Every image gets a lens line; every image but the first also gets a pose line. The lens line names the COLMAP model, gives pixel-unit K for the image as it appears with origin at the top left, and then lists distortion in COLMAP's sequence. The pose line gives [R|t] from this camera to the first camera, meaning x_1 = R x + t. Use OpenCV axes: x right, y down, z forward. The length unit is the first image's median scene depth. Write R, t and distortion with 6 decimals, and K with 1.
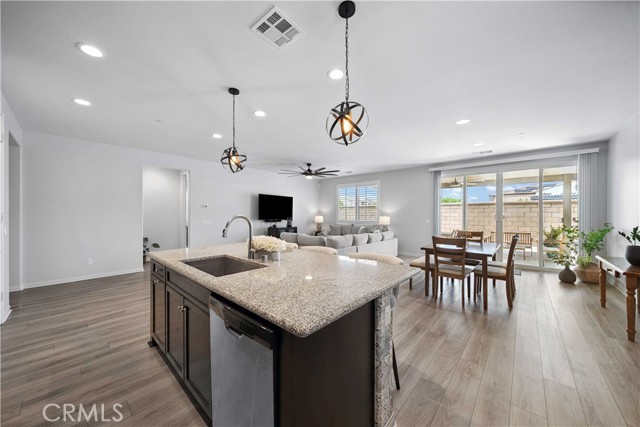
lens RADIAL K [[219.3, 0, 320.0], [0, 219.3, 213.5], [0, 0, 1]] dist [-0.000063, -0.000203]
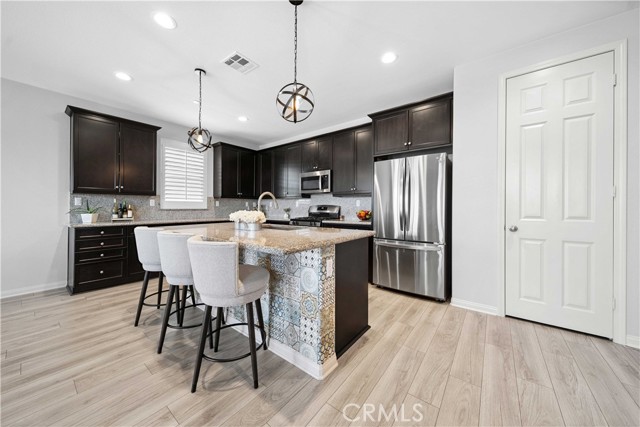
lens RADIAL K [[227.2, 0, 315.8], [0, 227.2, 212.0], [0, 0, 1]] dist [0.000380, -0.000052]
pose [[-0.999332, 0.000670, -0.036537, -0.258744], [0.000120, 0.999887, 0.015052, 0.038849], [0.036543, 0.015038, -0.999219, 0.982361]]
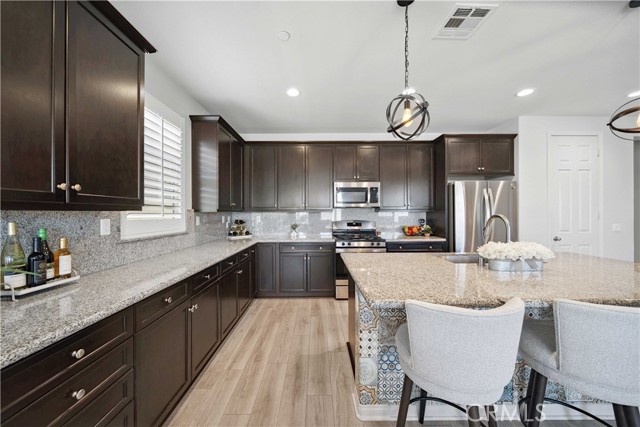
lens RADIAL K [[227.2, 0, 315.8], [0, 227.2, 212.0], [0, 0, 1]] dist [0.000380, -0.000052]
pose [[-0.757011, -0.000902, -0.653402, 0.364674], [0.005195, 0.999959, -0.007399, -0.004779], [0.653382, -0.008996, -0.756975, 0.523314]]
